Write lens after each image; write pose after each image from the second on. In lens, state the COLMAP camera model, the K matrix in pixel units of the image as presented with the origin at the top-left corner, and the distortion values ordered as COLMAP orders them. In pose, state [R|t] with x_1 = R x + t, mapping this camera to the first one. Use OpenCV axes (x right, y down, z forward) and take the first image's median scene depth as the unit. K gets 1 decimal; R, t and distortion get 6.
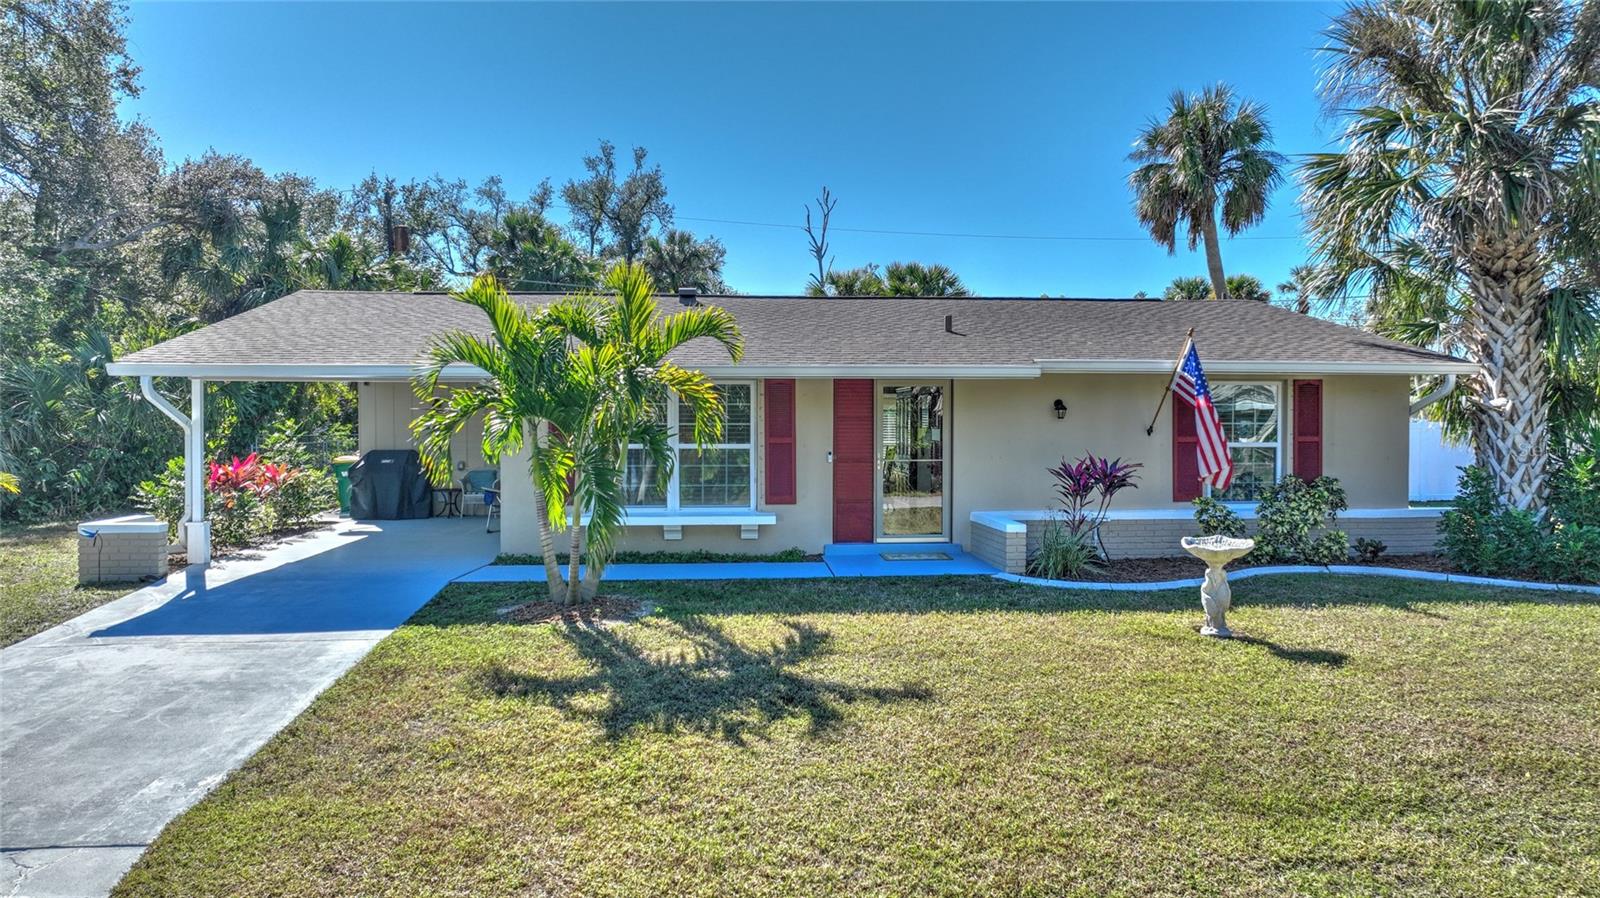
lens RADIAL K [[1115.0, 0, 801.0], [0, 1115.0, 454.3], [0, 0, 1]] dist [0.006028, 0.001712]
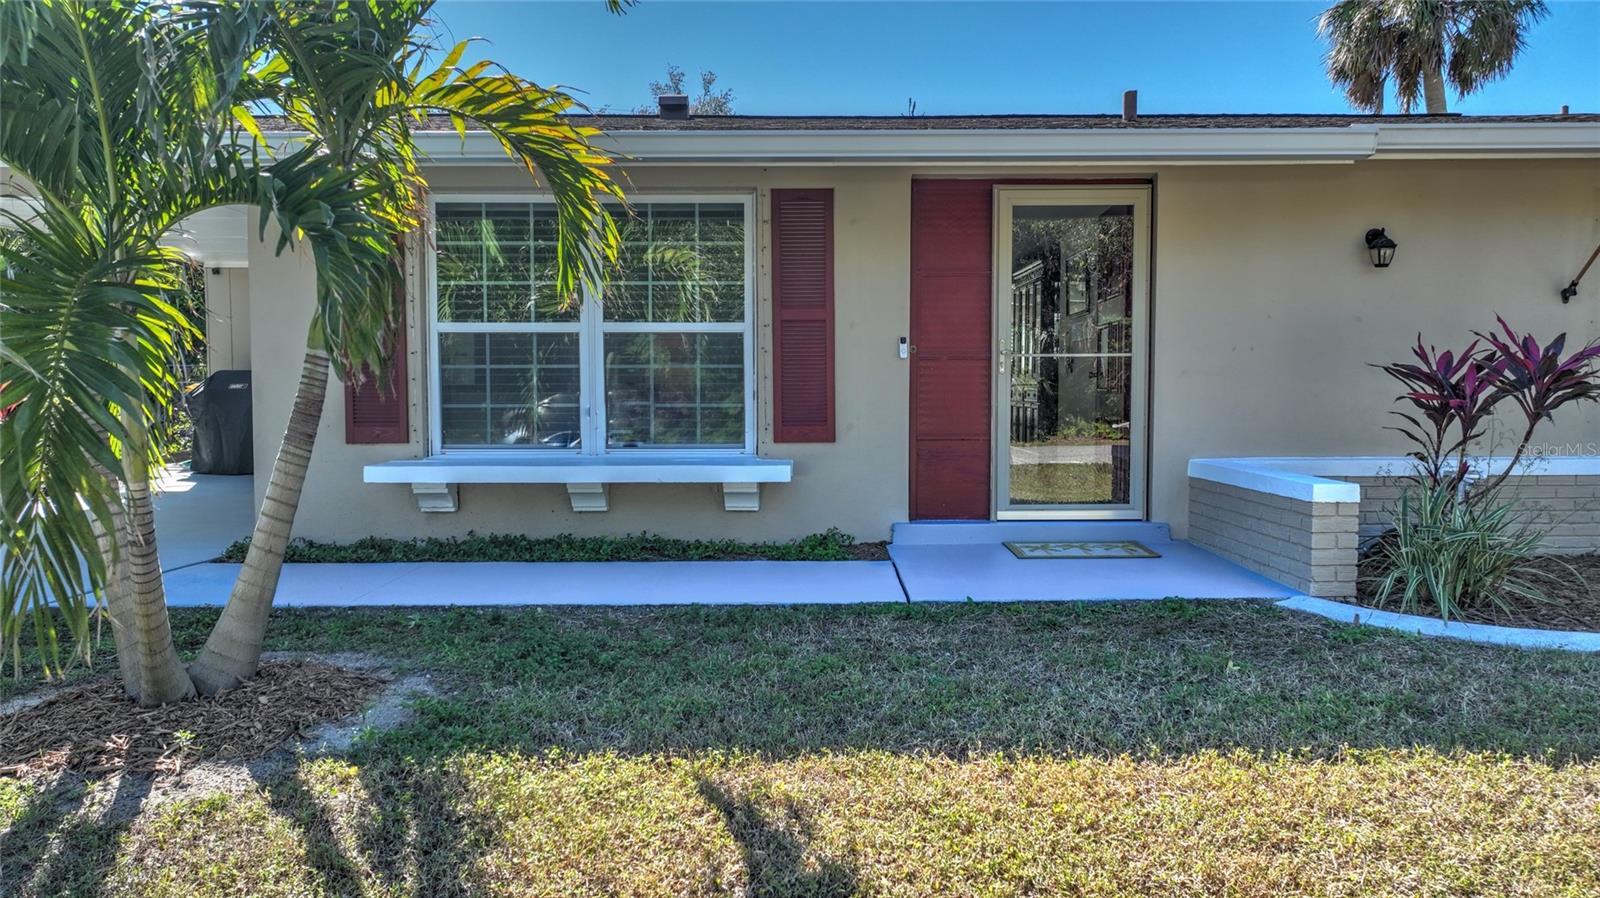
lens RADIAL K [[1115.0, 0, 801.0], [0, 1115.0, 454.3], [0, 0, 1]] dist [0.006028, 0.001712]
pose [[0.996929, 0.001828, -0.078286, 0.020237], [0.000903, 0.999393, 0.034836, 0.033888], [0.078302, -0.034800, 0.996322, 0.518598]]
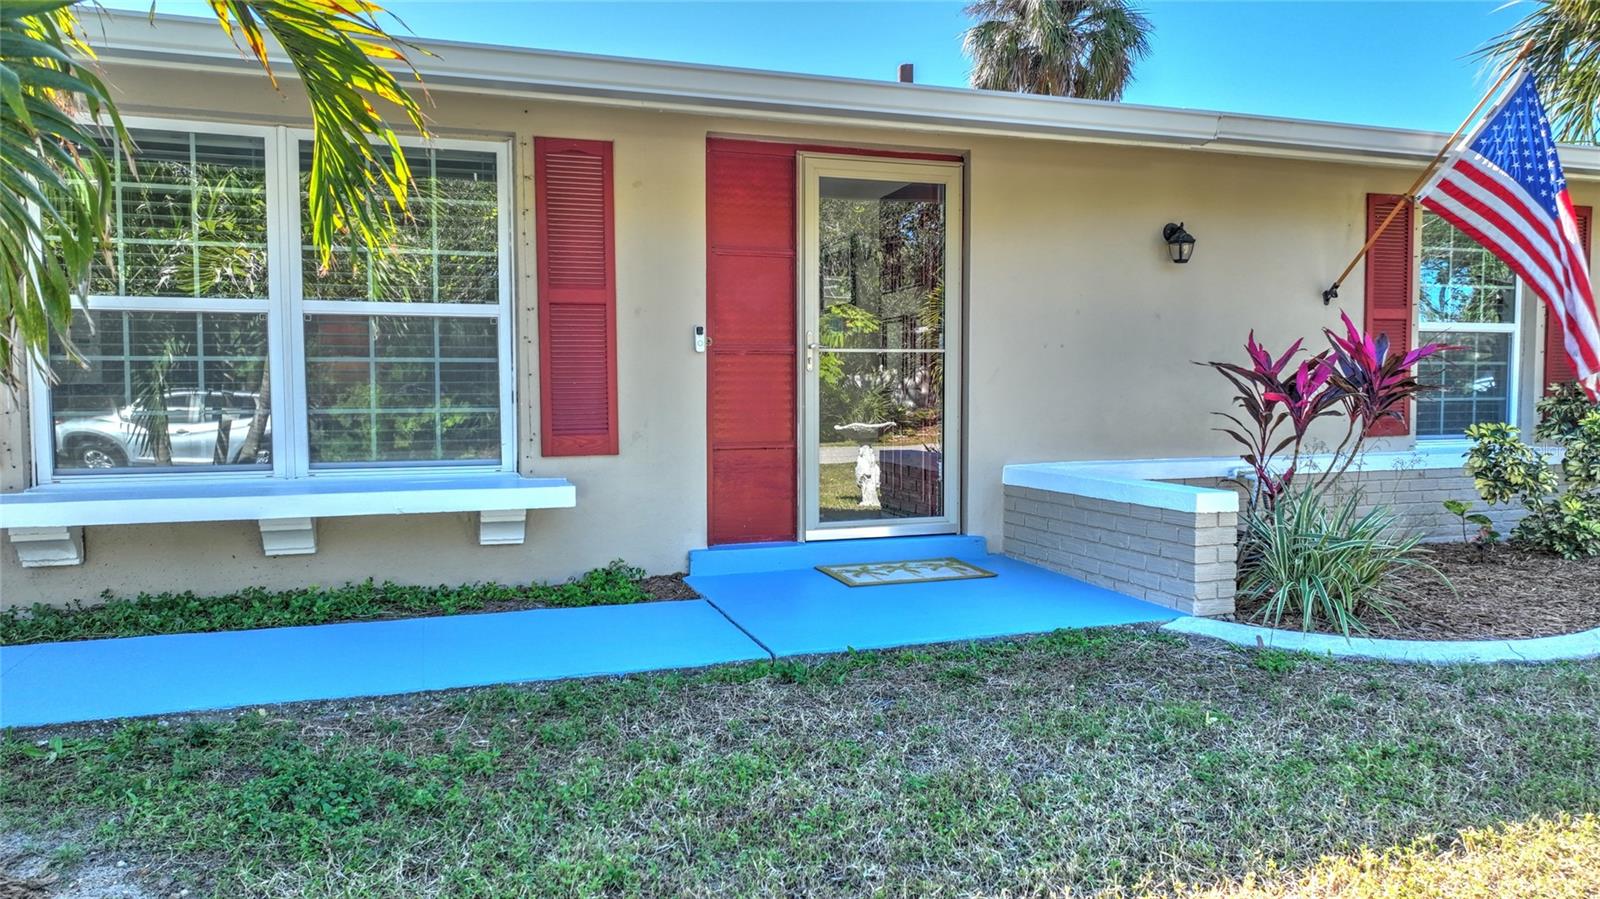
lens RADIAL K [[1123.3, 0, 800.0], [0, 1123.3, 449.5], [0, 0, 1]] dist [0.003762, 0.003805]
pose [[0.967992, -0.017569, 0.250364, -0.044346], [0.009726, 0.999423, 0.032529, 0.031255], [-0.250791, -0.029053, 0.967605, 0.608715]]
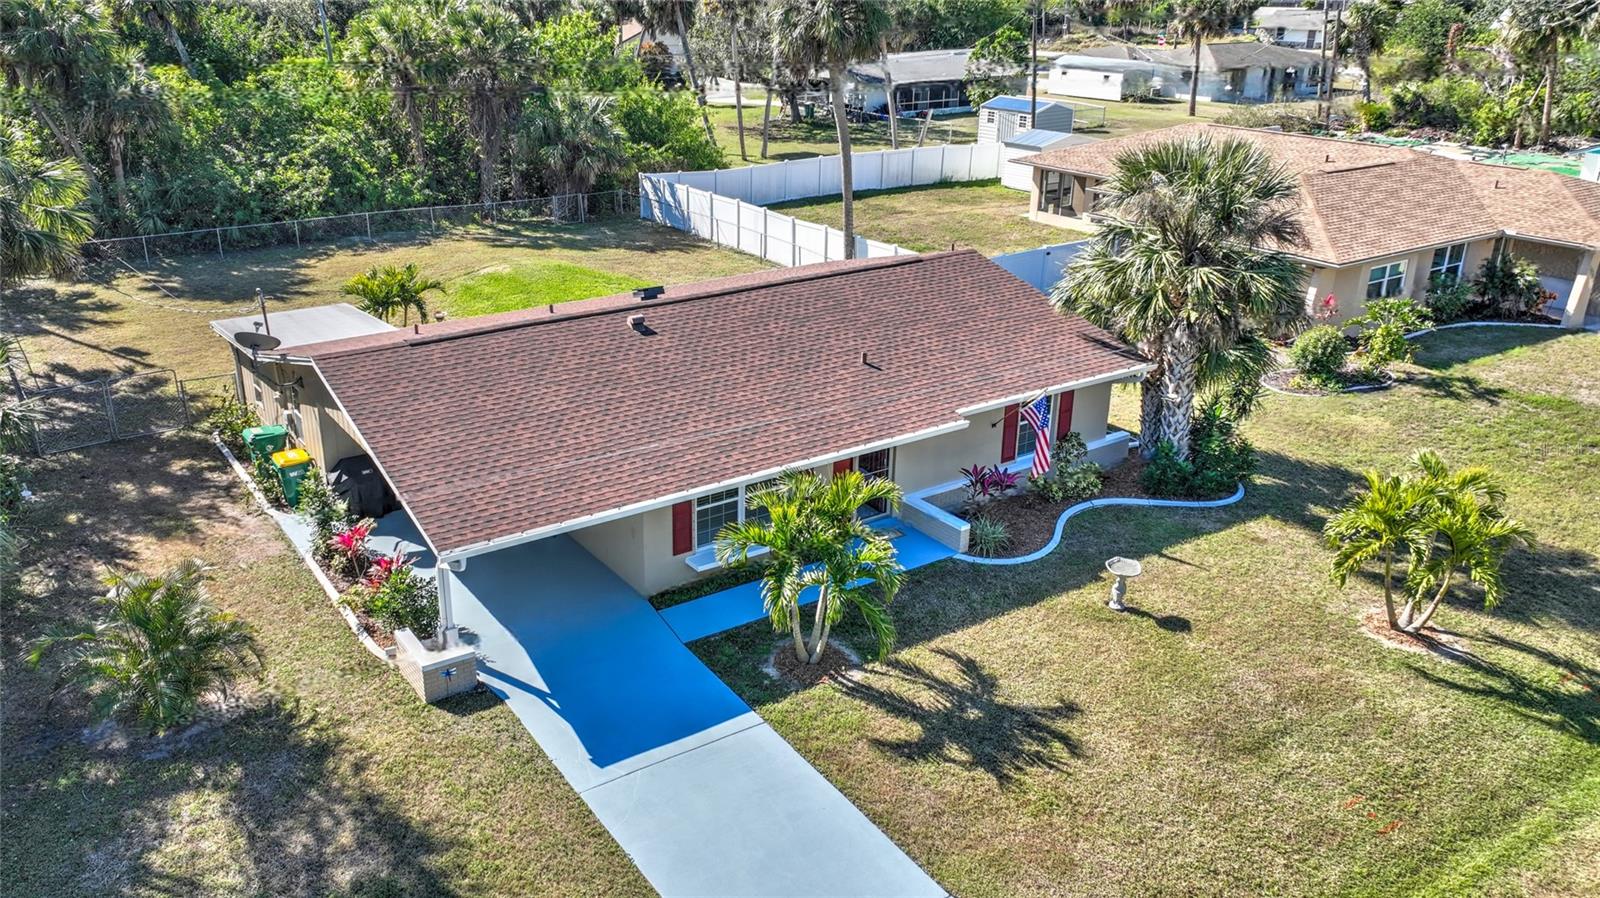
lens RADIAL K [[1242.9, 0, 710.0], [0, 1242.9, 450.4], [0, 0, 1]] dist [0.013081, 0.002935]
pose [[0.886829, -0.173622, 0.428241, -0.858698], [0.018325, 0.939216, 0.342839, -0.638866], [-0.461735, -0.296191, 0.836105, -0.321518]]
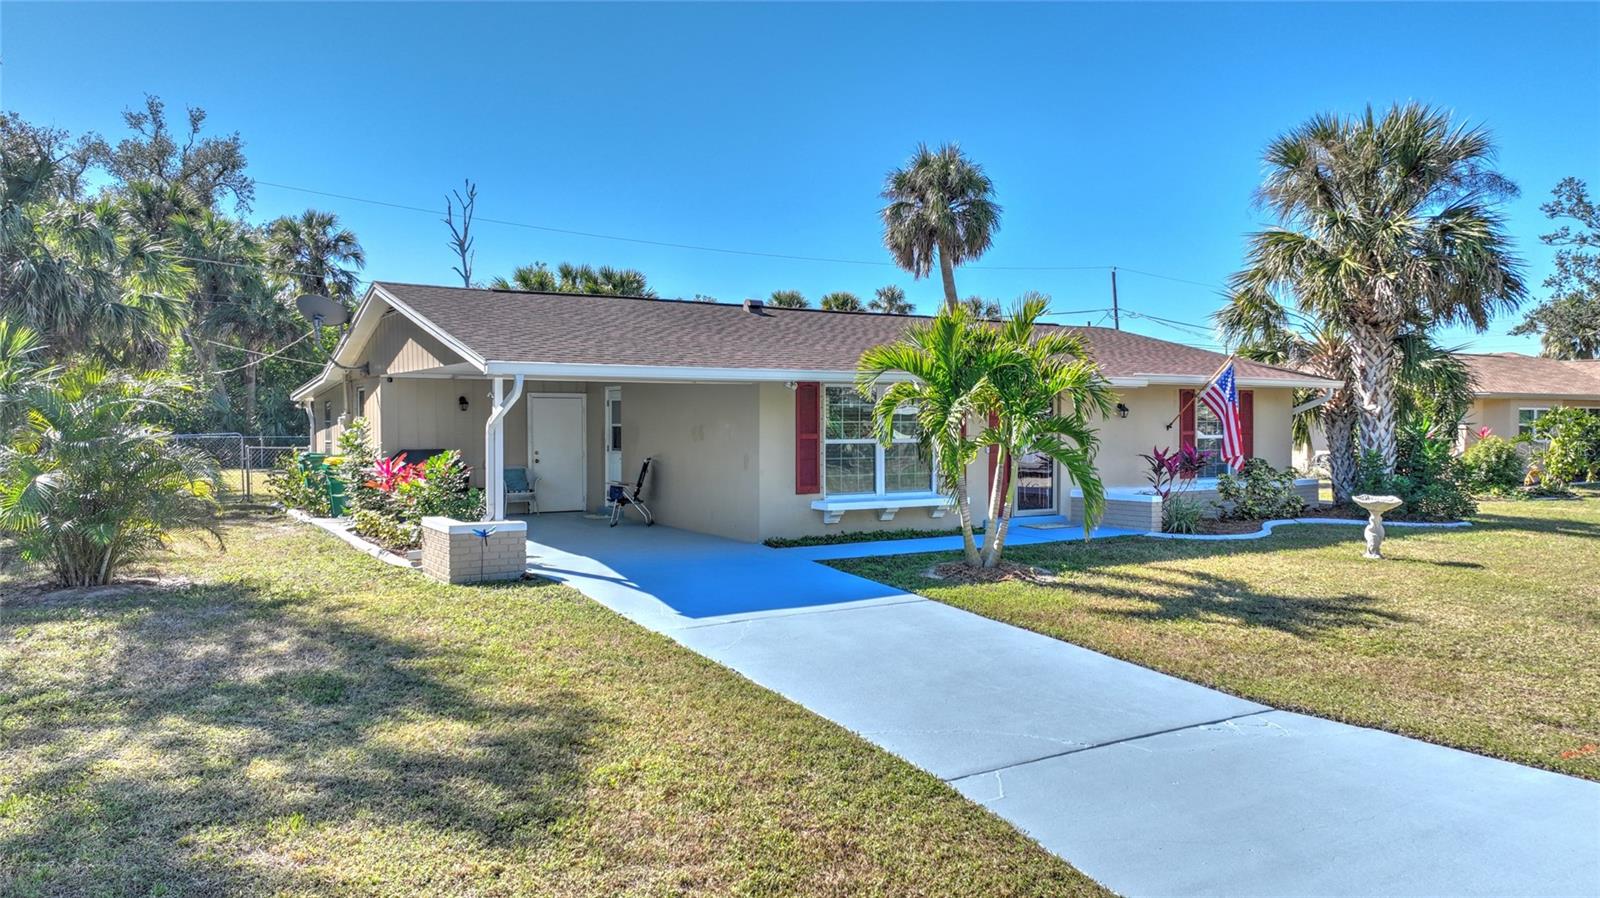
lens RADIAL K [[1117.6, 0, 804.6], [0, 1117.6, 440.6], [0, 0, 1]] dist [0.010211, 0.000033]
pose [[0.890644, -0.008042, 0.454630, -0.743511], [0.013109, 0.999882, -0.007993, 0.001018], [-0.454513, 0.013078, 0.890644, -0.010535]]
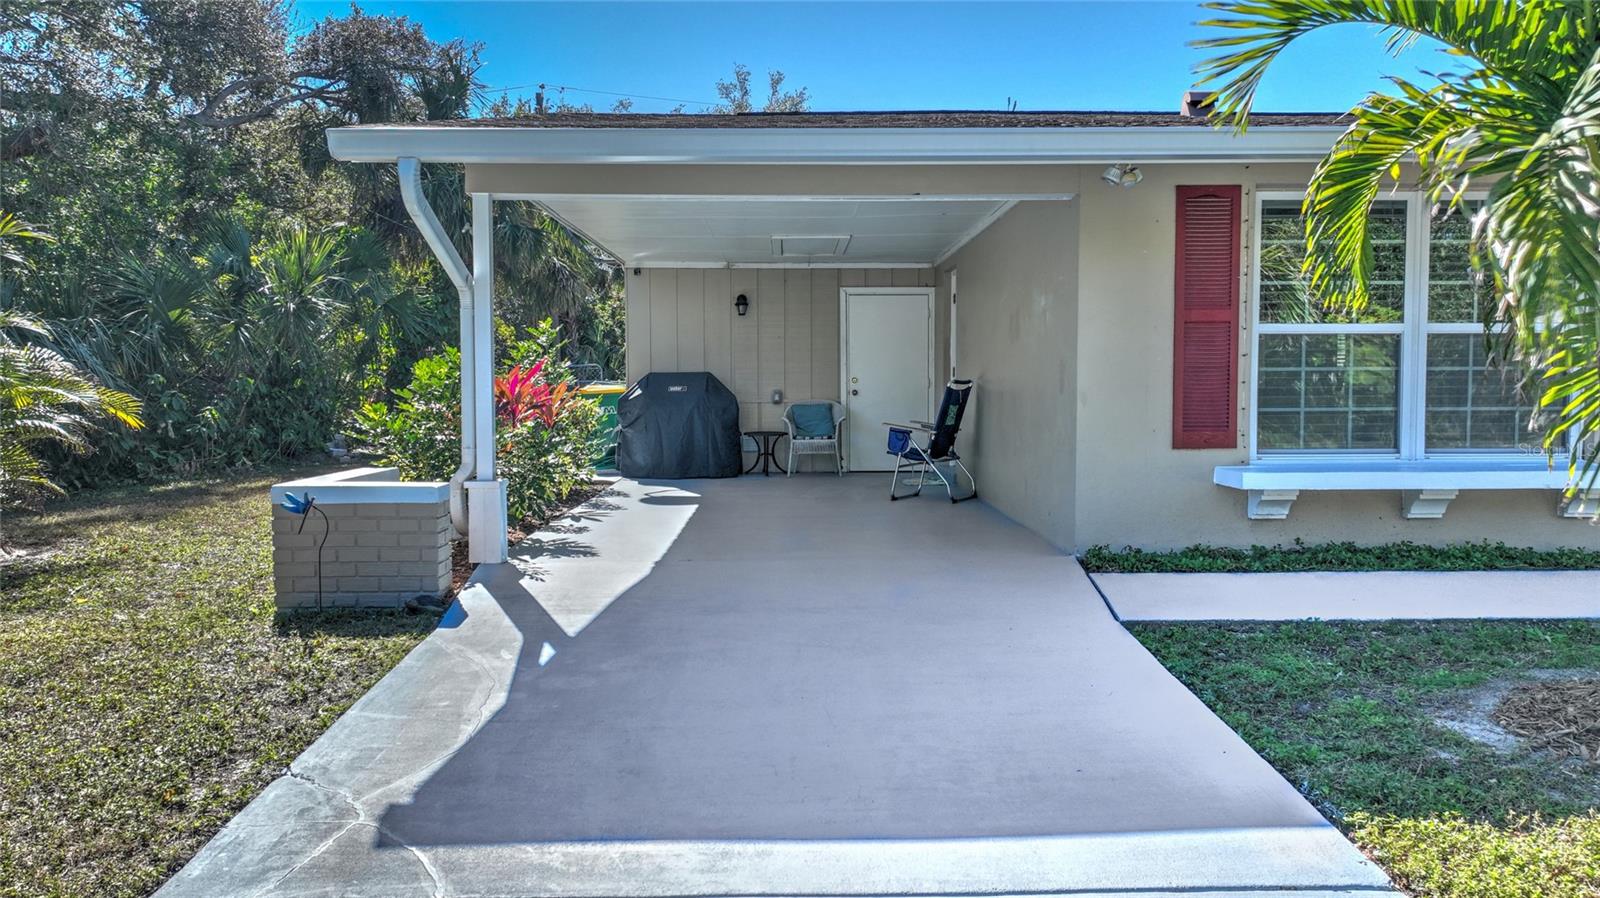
lens RADIAL K [[1123.3, 0, 800.0], [0, 1123.3, 449.0], [0, 0, 1]] dist [0.003762, 0.003805]
pose [[0.997508, -0.000328, -0.070551, -0.360918], [0.002459, 0.999543, 0.030121, 0.031232], [0.070509, -0.030220, 0.997053, 0.502860]]
